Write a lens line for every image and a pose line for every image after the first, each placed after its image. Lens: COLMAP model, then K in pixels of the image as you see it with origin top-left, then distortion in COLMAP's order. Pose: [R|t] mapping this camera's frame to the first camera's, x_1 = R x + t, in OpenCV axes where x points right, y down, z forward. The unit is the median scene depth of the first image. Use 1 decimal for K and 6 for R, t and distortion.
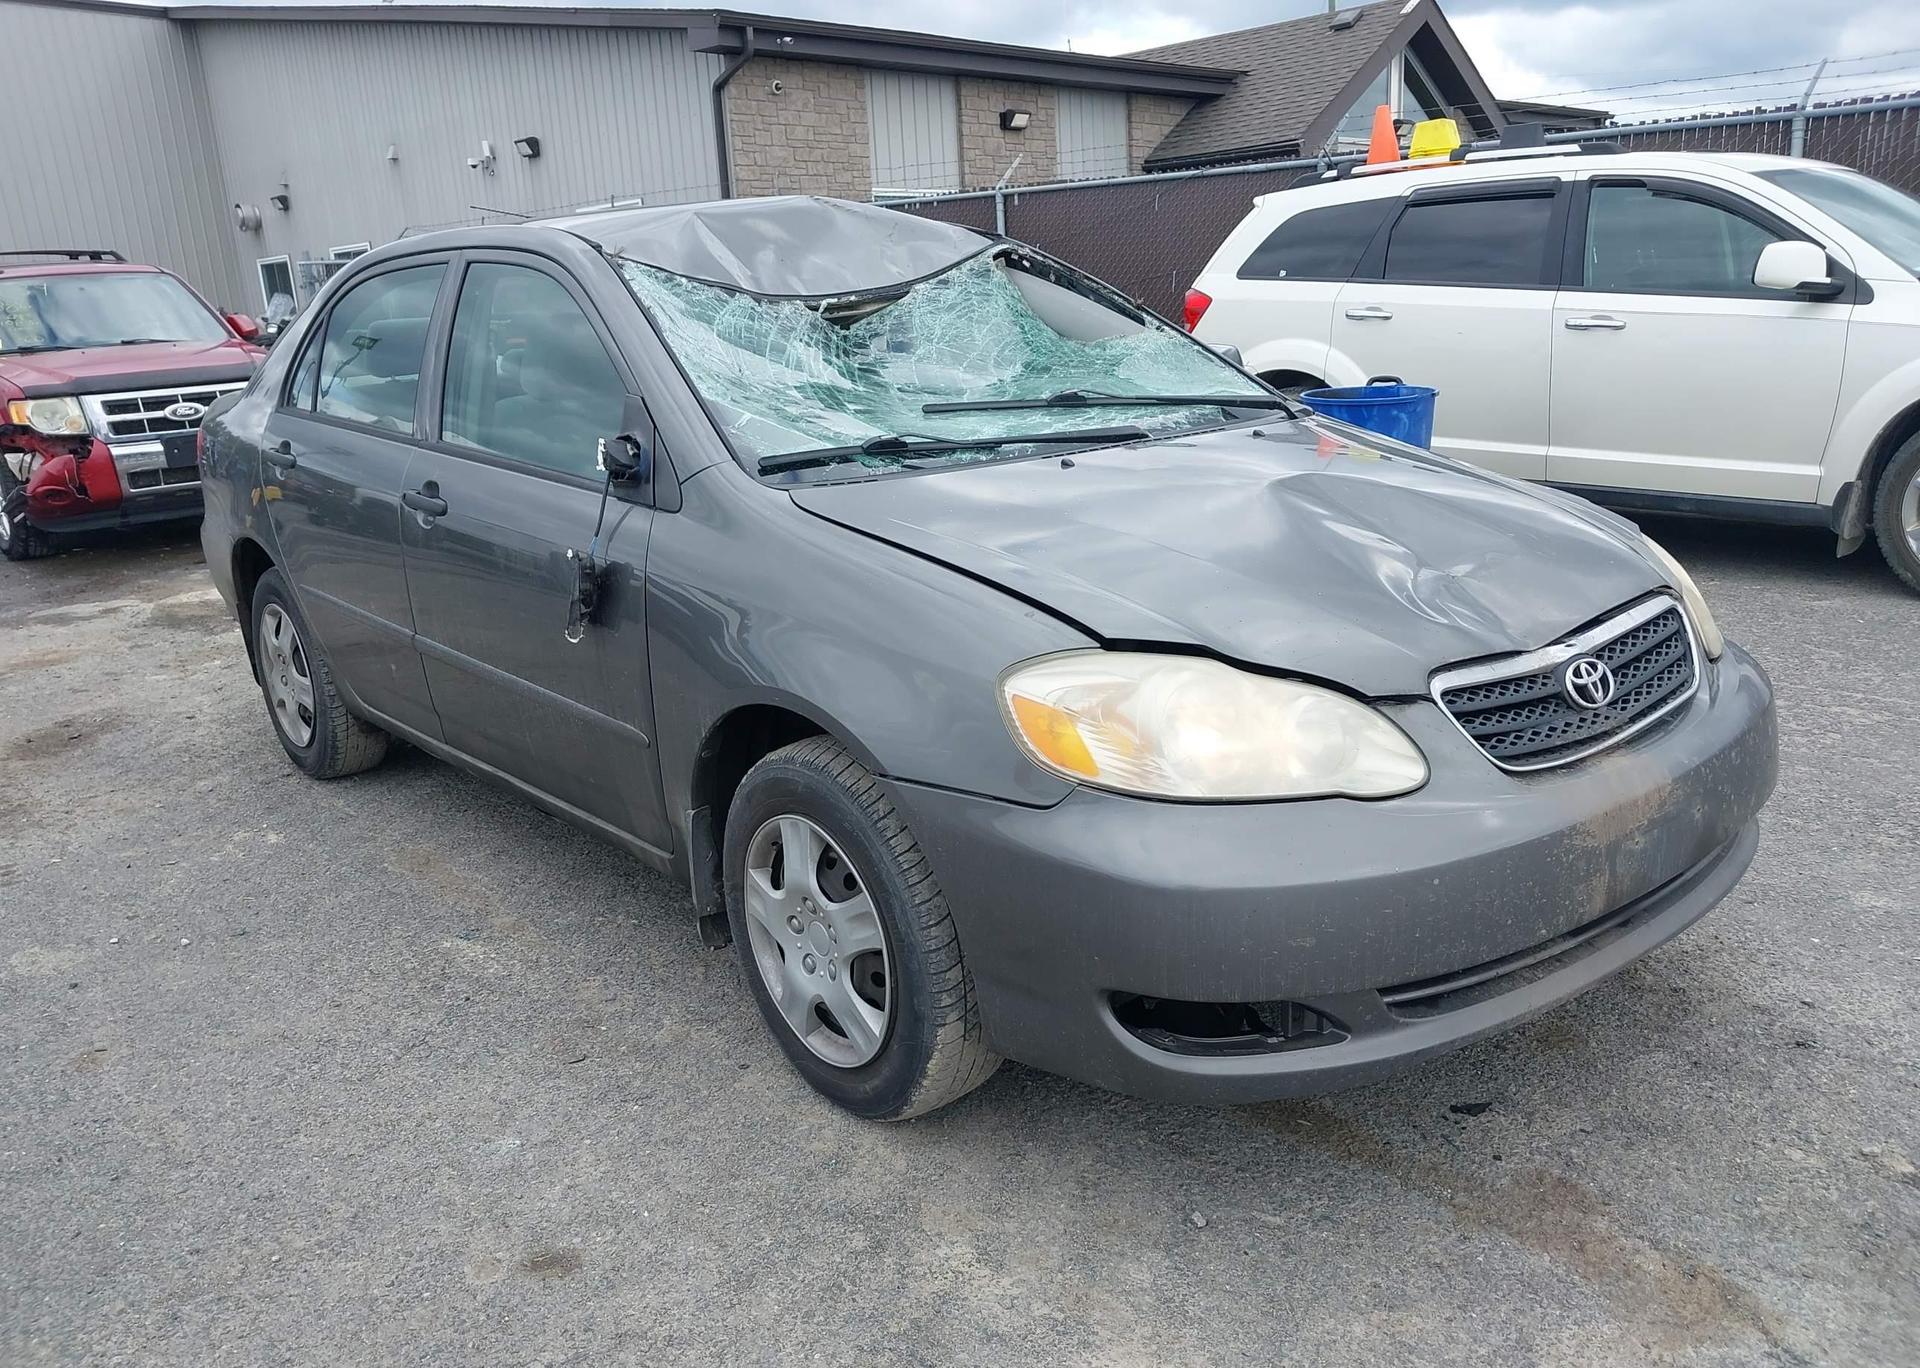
lens RADIAL K [[1524.6, 0, 974.5], [0, 1524.6, 705.7], [0, 0, 1]] dist [0.003174, 0.008752]
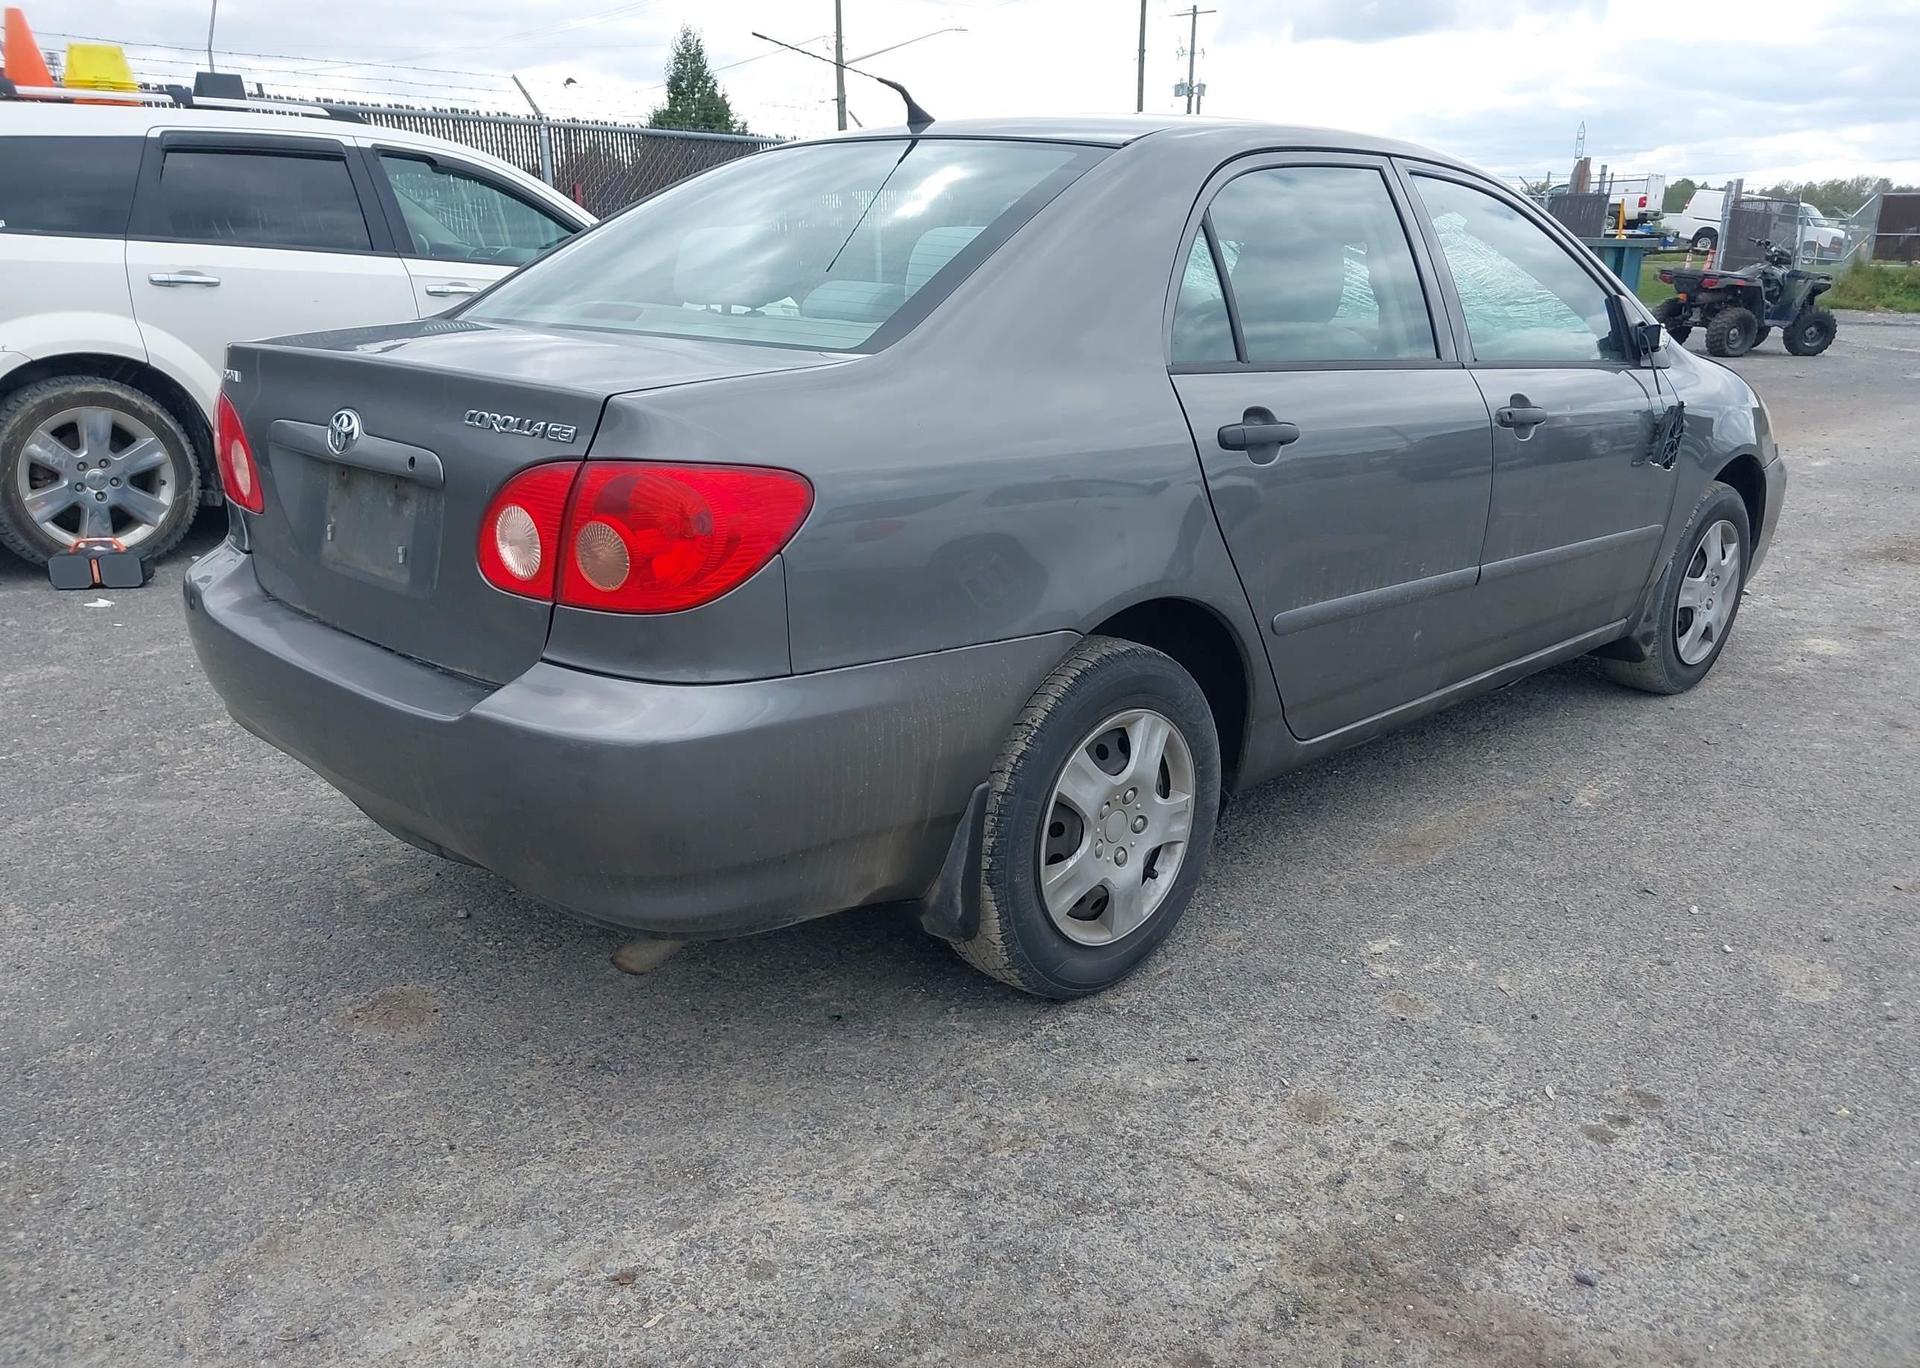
lens RADIAL K [[1551.5, 0, 997.0], [0, 1551.5, 694.8], [0, 0, 1]] dist [0.008639, -0.006934]
pose [[-0.096082, -0.239118, 0.966225, -0.713118], [0.262330, 0.930314, 0.256317, -0.165514], [-0.960183, 0.278097, -0.026659, 0.738448]]
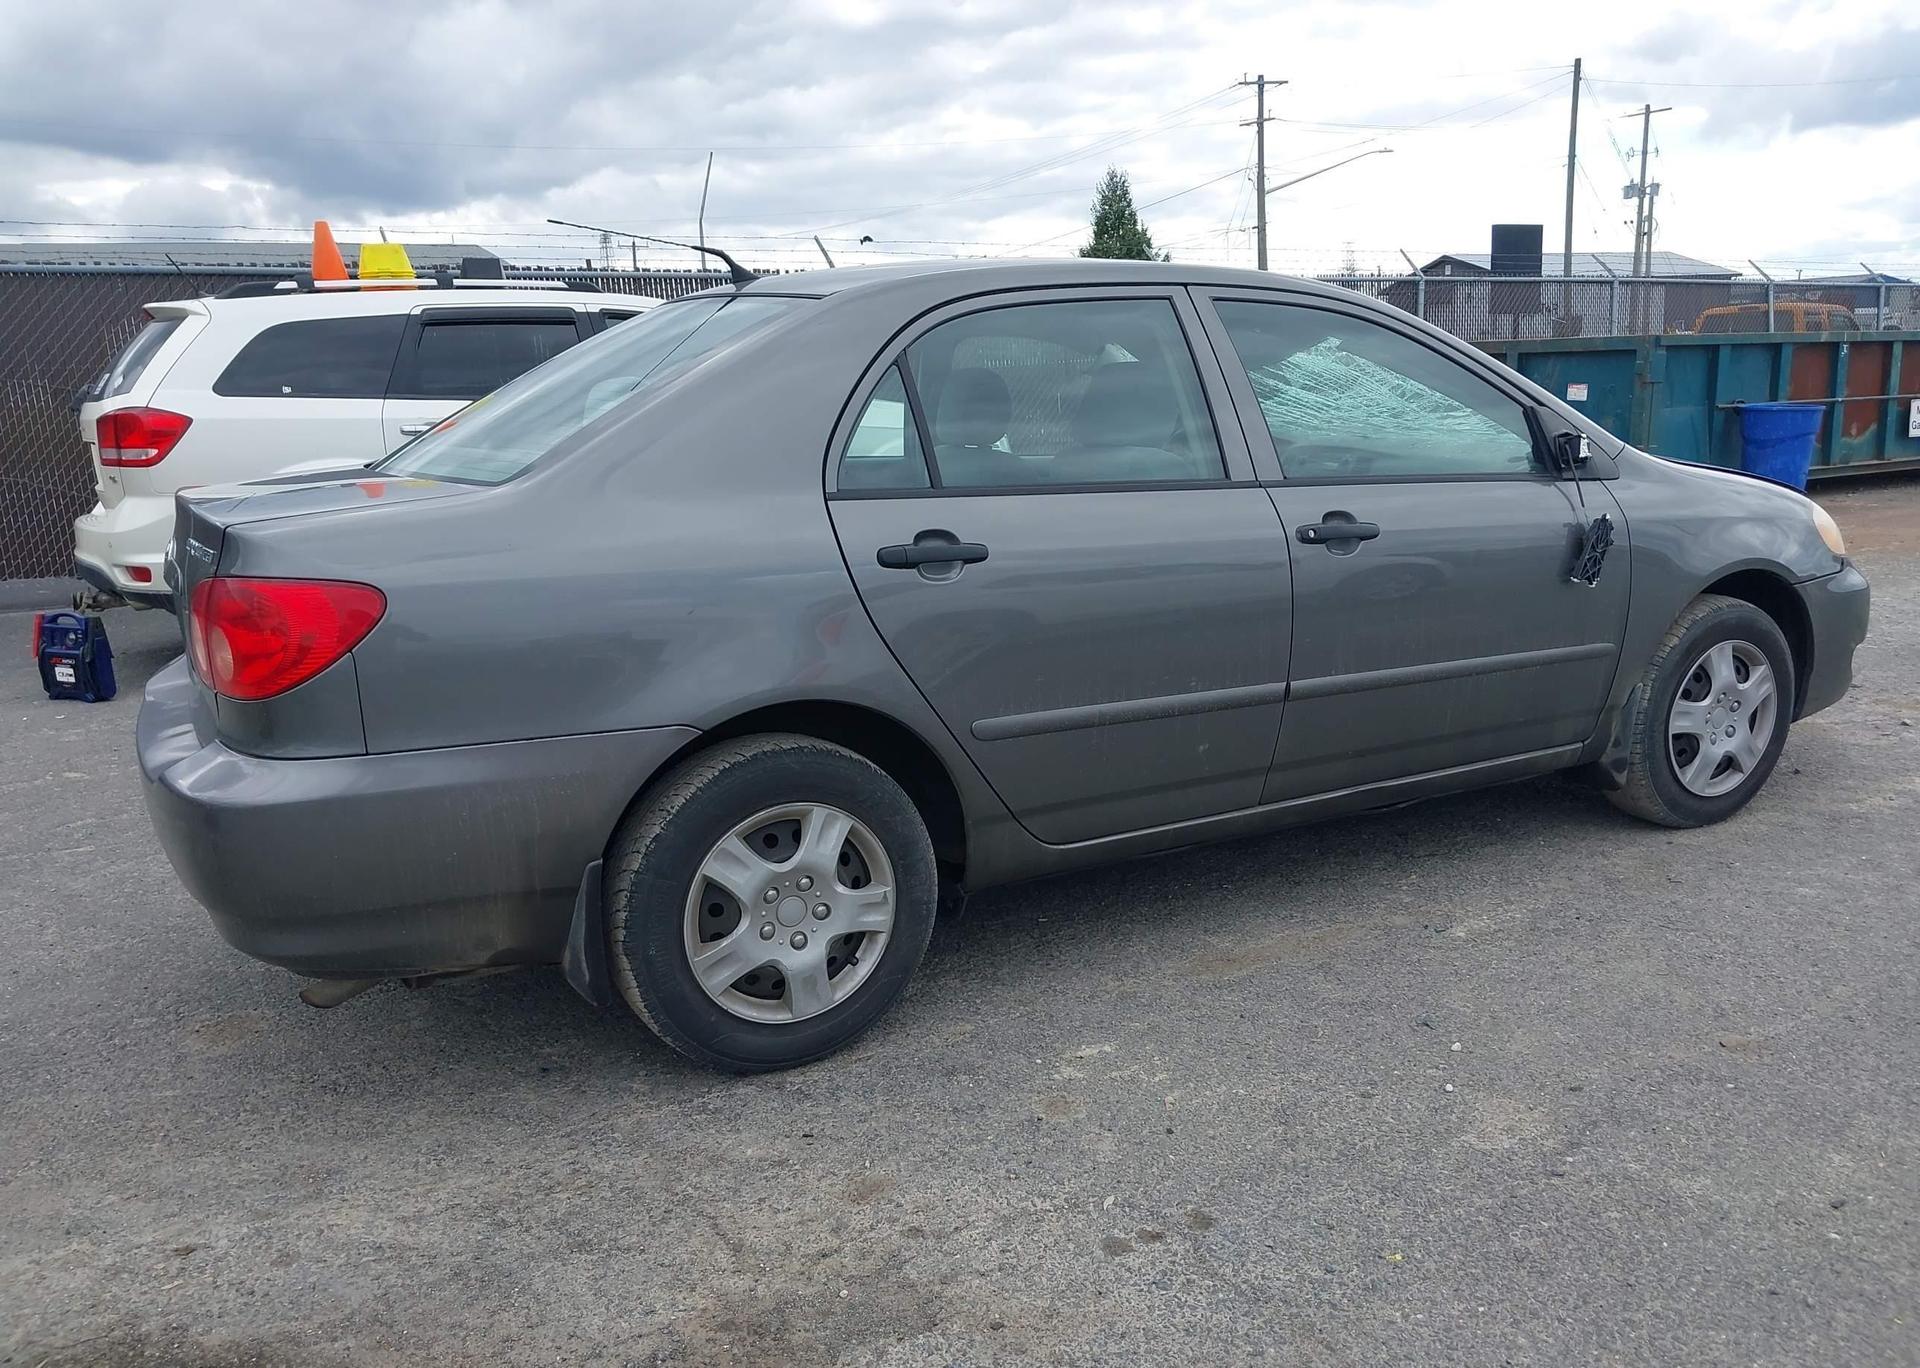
lens RADIAL K [[1545.4, 0, 974.2], [0, 1545.4, 679.0], [0, 0, 1]] dist [0.041248, -0.061561]
pose [[0.199950, -0.155664, 0.967362, -0.736630], [0.285949, 0.953589, 0.094344, -0.107899], [-0.937152, 0.257752, 0.235182, 0.528907]]
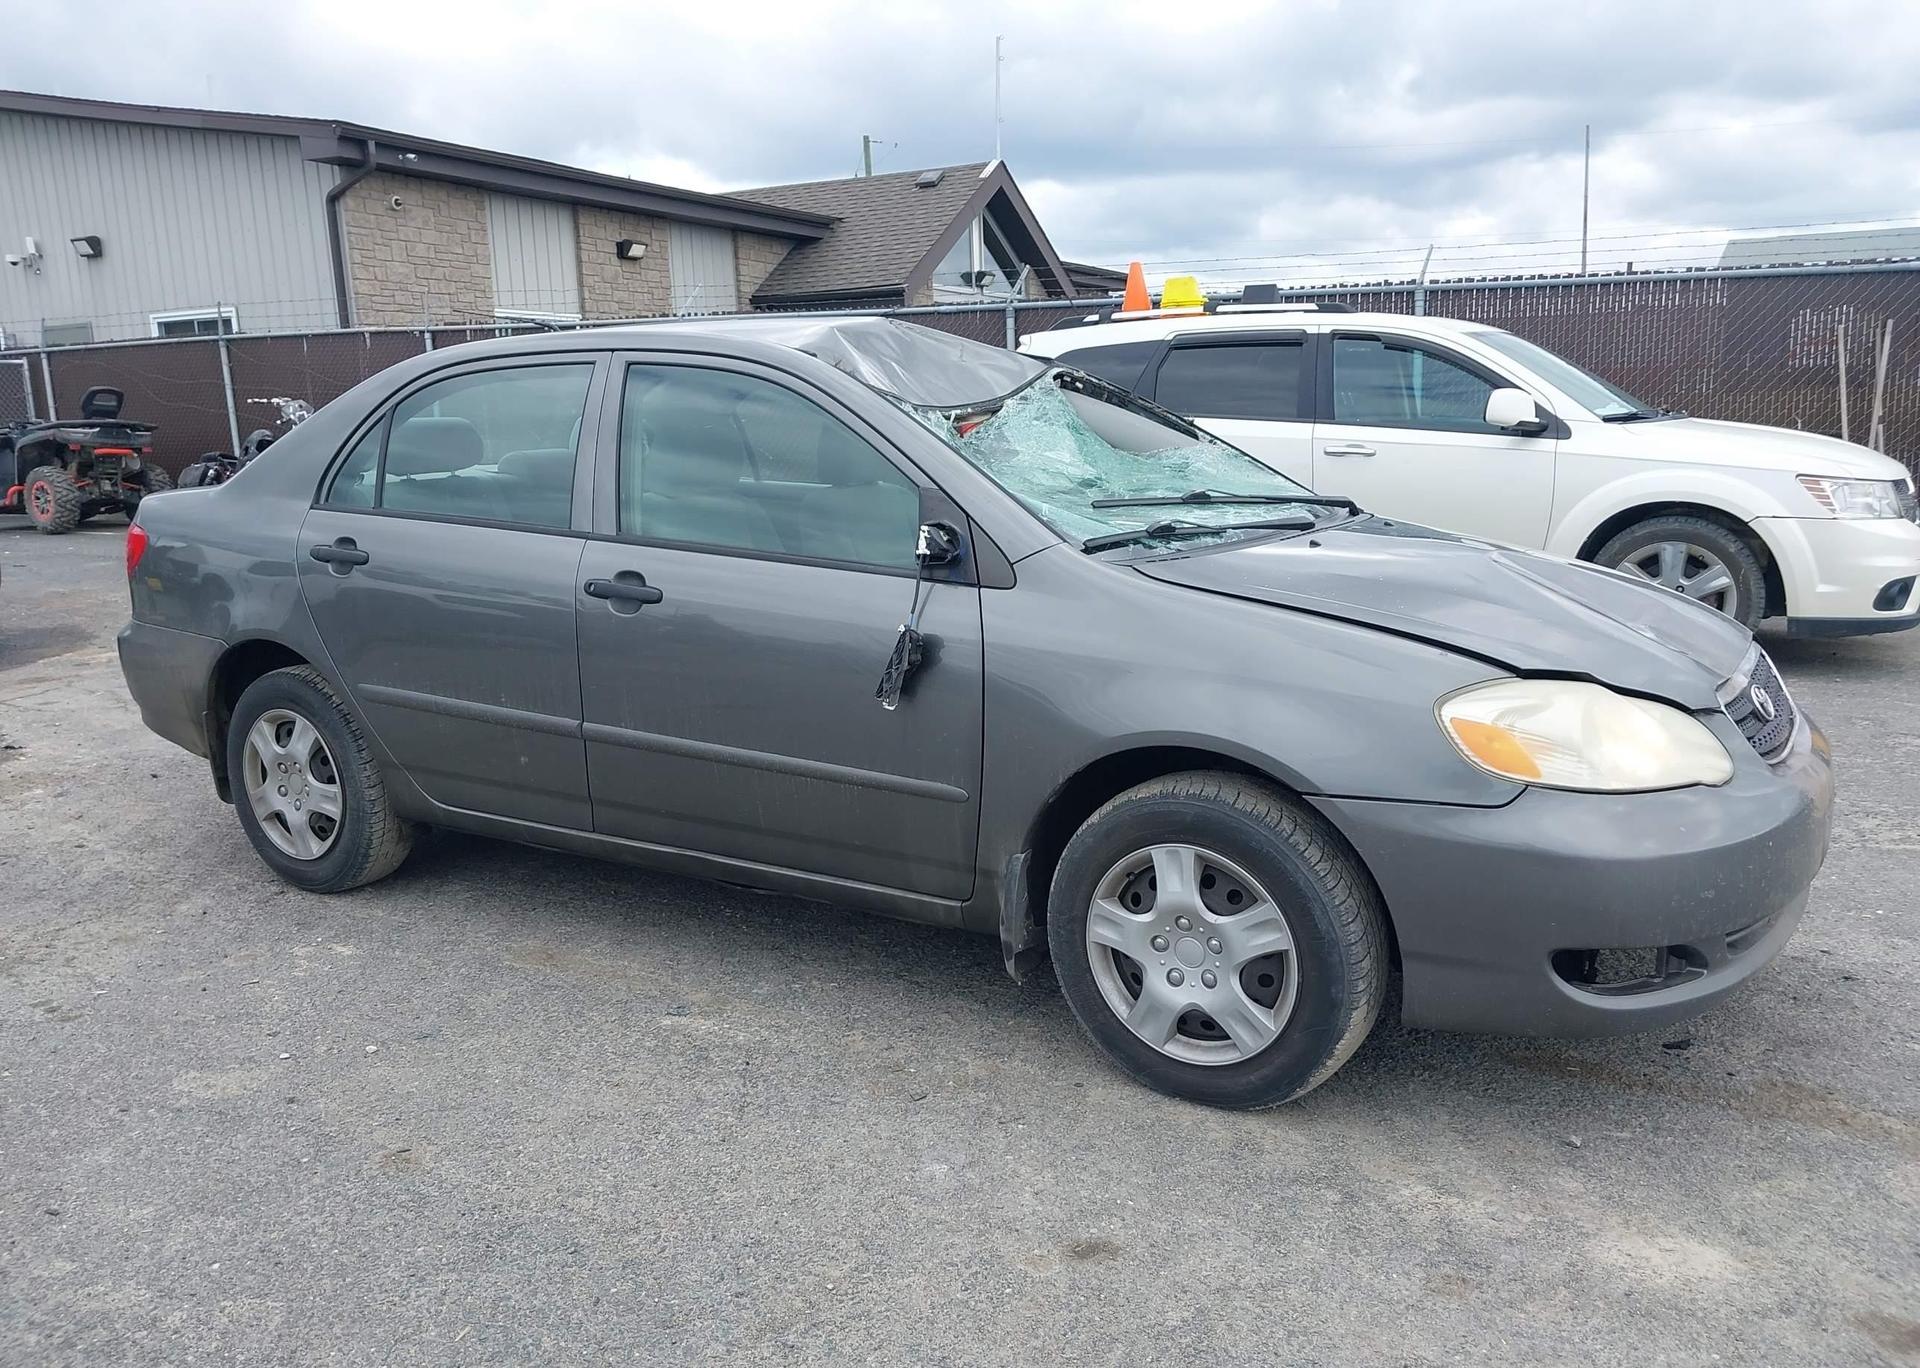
lens RADIAL K [[1518.0, 0, 972.6], [0, 1518.0, 693.8], [0, 0, 1]] dist [0.033538, -0.042866]
pose [[0.952725, -0.028955, 0.302452, -0.234528], [0.055643, 0.995241, -0.079997, 0.016363], [-0.298697, 0.093044, 0.949802, -0.021876]]
